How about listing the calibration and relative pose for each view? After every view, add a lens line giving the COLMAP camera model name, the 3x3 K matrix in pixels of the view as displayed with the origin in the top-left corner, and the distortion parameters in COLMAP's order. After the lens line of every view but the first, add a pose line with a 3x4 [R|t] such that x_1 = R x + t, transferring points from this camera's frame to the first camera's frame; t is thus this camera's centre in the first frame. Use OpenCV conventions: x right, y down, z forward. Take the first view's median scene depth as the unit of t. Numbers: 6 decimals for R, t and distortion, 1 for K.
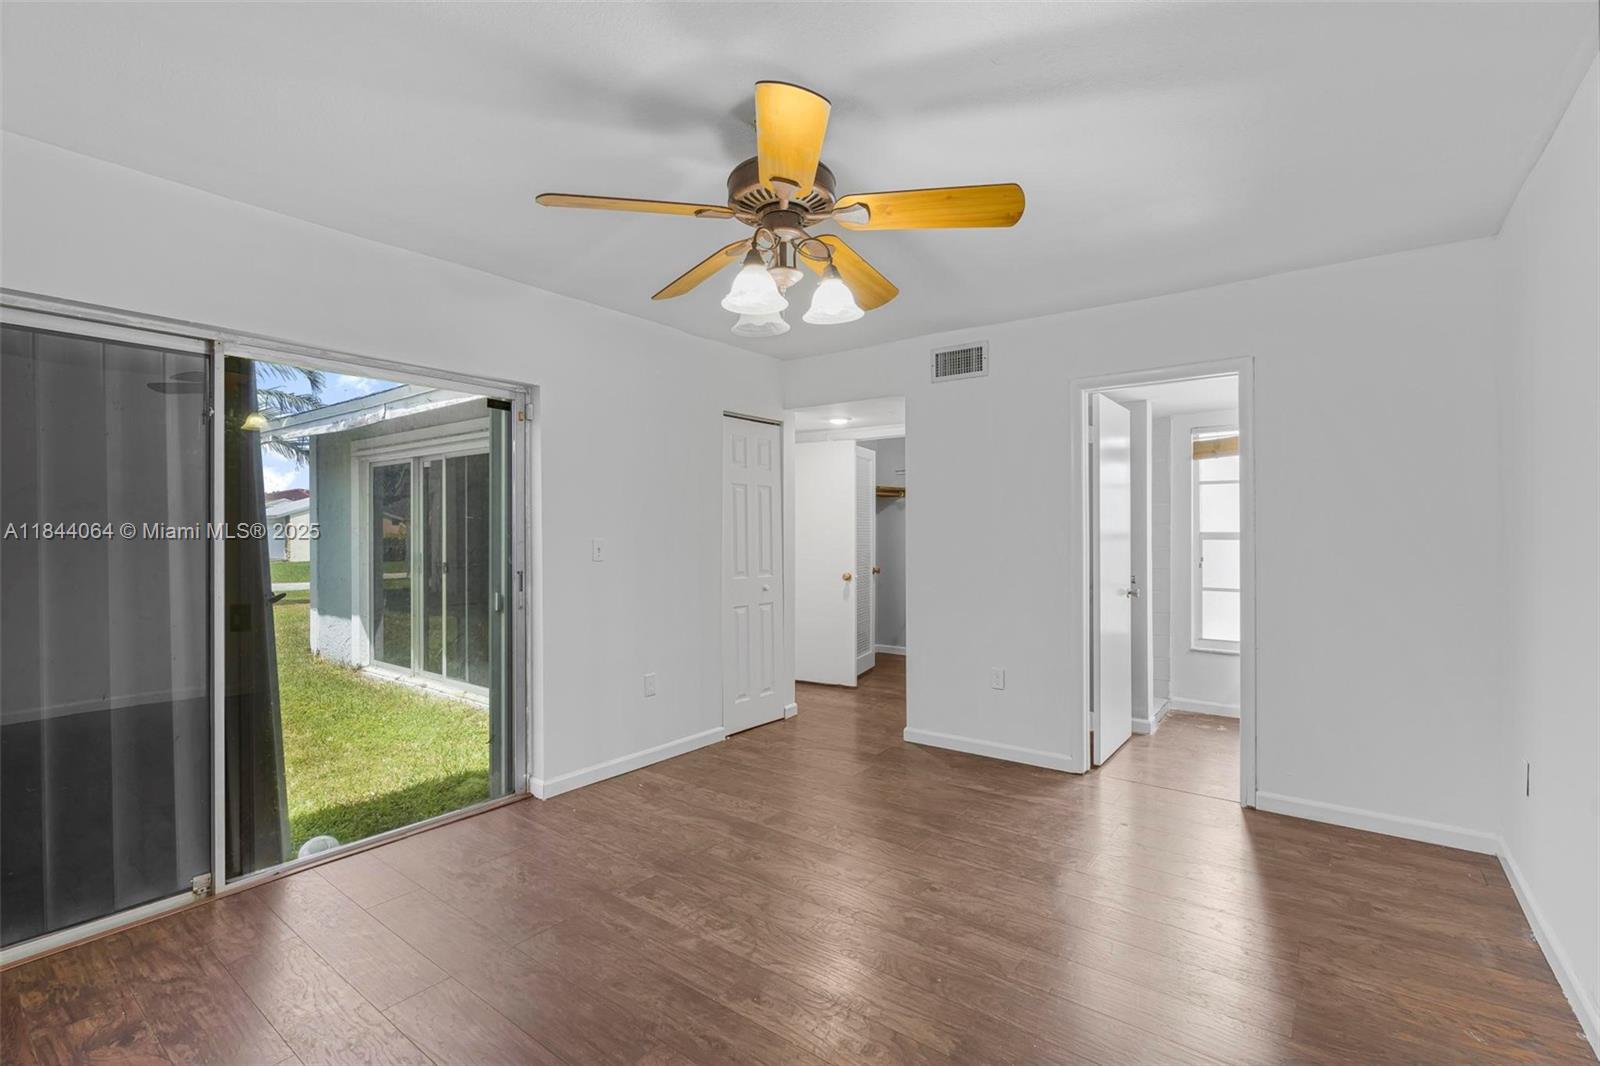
lens RADIAL K [[720.9, 0, 800.0], [0, 720.9, 533.0], [0, 0, 1]] dist [-0.010608, 0.000564]
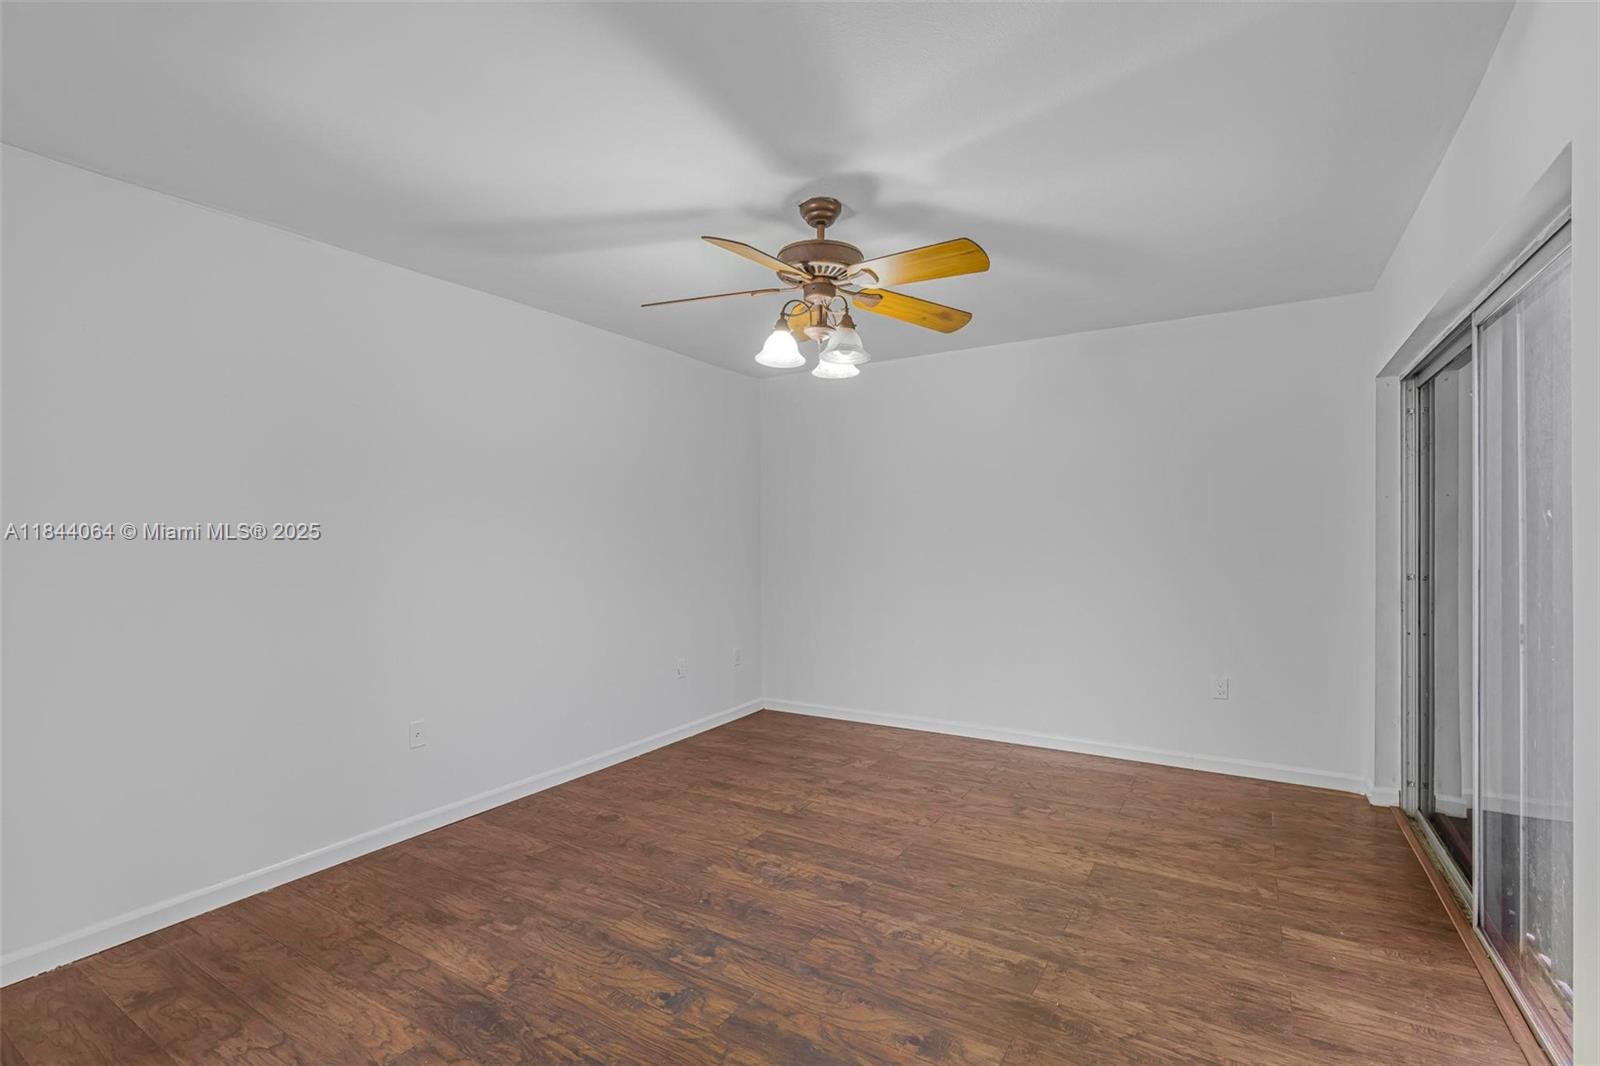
lens RADIAL K [[743.4, 0, 797.7], [0, 743.4, 522.1], [0, 0, 1]] dist [-0.014335, 0.000130]
pose [[-0.995514, 0.009468, -0.094141, 0.119962], [0.011164, 0.999785, -0.017502, -0.002278], [0.093955, -0.018474, -0.995405, 1.922170]]
